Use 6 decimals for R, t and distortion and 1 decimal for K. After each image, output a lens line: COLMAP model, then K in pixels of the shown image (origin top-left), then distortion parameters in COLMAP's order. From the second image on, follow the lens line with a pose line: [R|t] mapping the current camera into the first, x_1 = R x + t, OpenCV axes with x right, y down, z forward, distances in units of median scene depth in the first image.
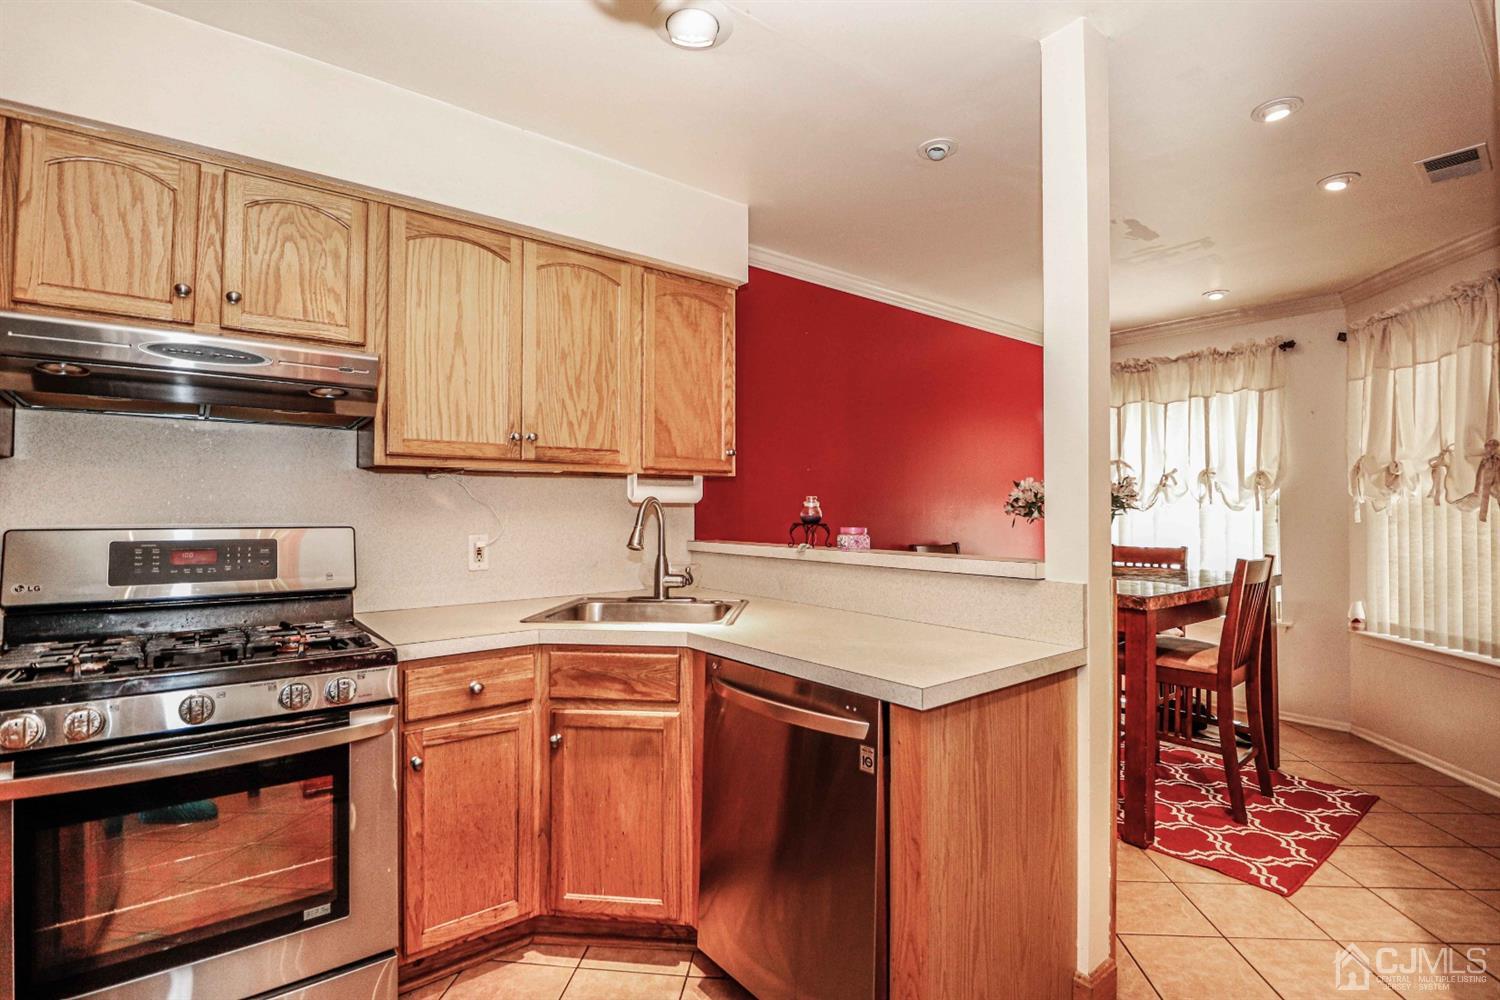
lens RADIAL K [[710.2, 0, 737.5], [0, 710.2, 496.8], [0, 0, 1]] dist [-0.007202, -0.008428]
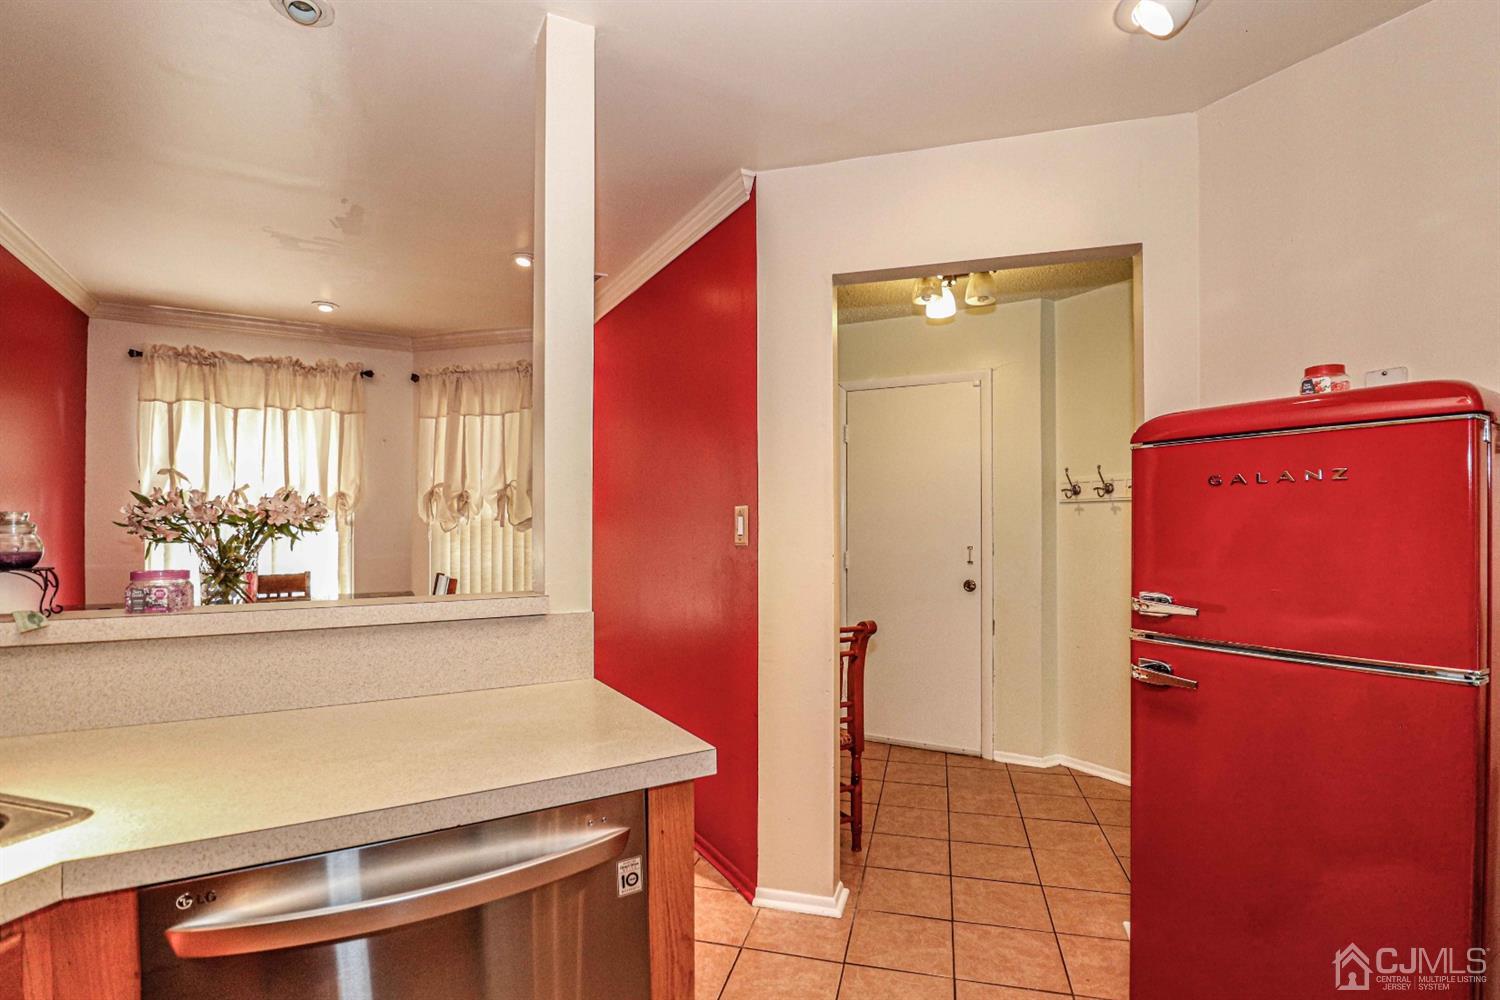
lens RADIAL K [[710.2, 0, 762.8], [0, 710.2, 526.7], [0, 0, 1]] dist [-0.007202, -0.008428]
pose [[0.129634, -0.001616, 0.991561, -0.202514], [-0.015317, 0.999876, 0.003632, -0.000199], [-0.991444, -0.015659, 0.129593, 0.293564]]
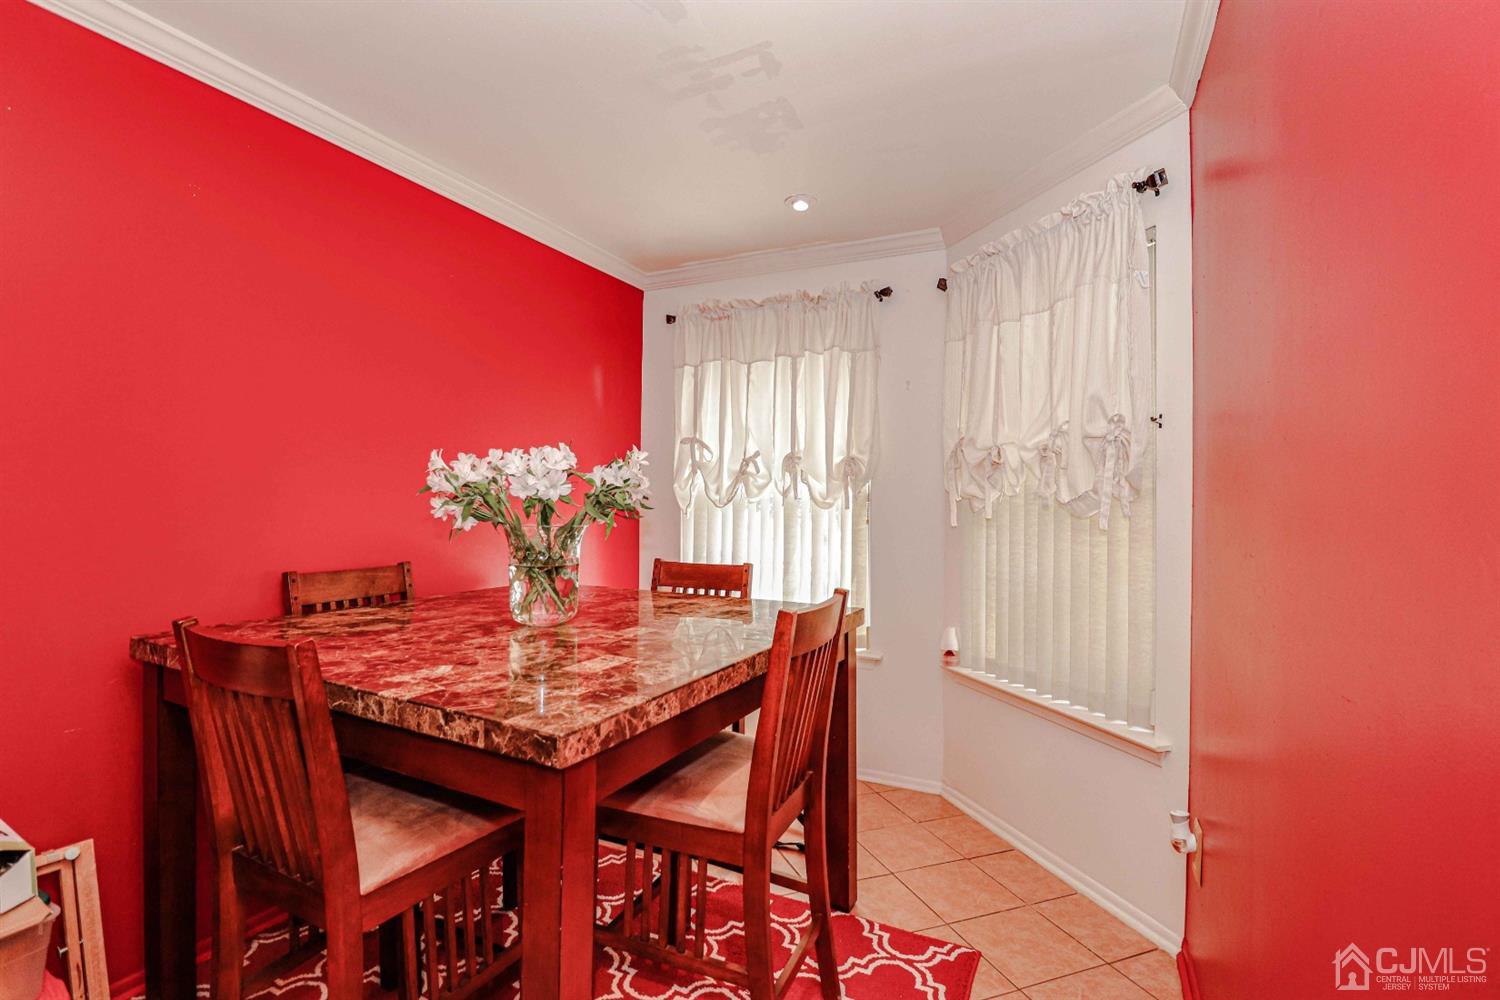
lens RADIAL K [[710.2, 0, 739.1], [0, 710.2, 500.1], [0, 0, 1]] dist [-0.007202, -0.008428]
pose [[0.900828, 0.009666, 0.434068, 0.328924], [-0.017525, 0.999747, 0.014106, 0.001519], [-0.433822, -0.020314, 0.900770, 0.396522]]
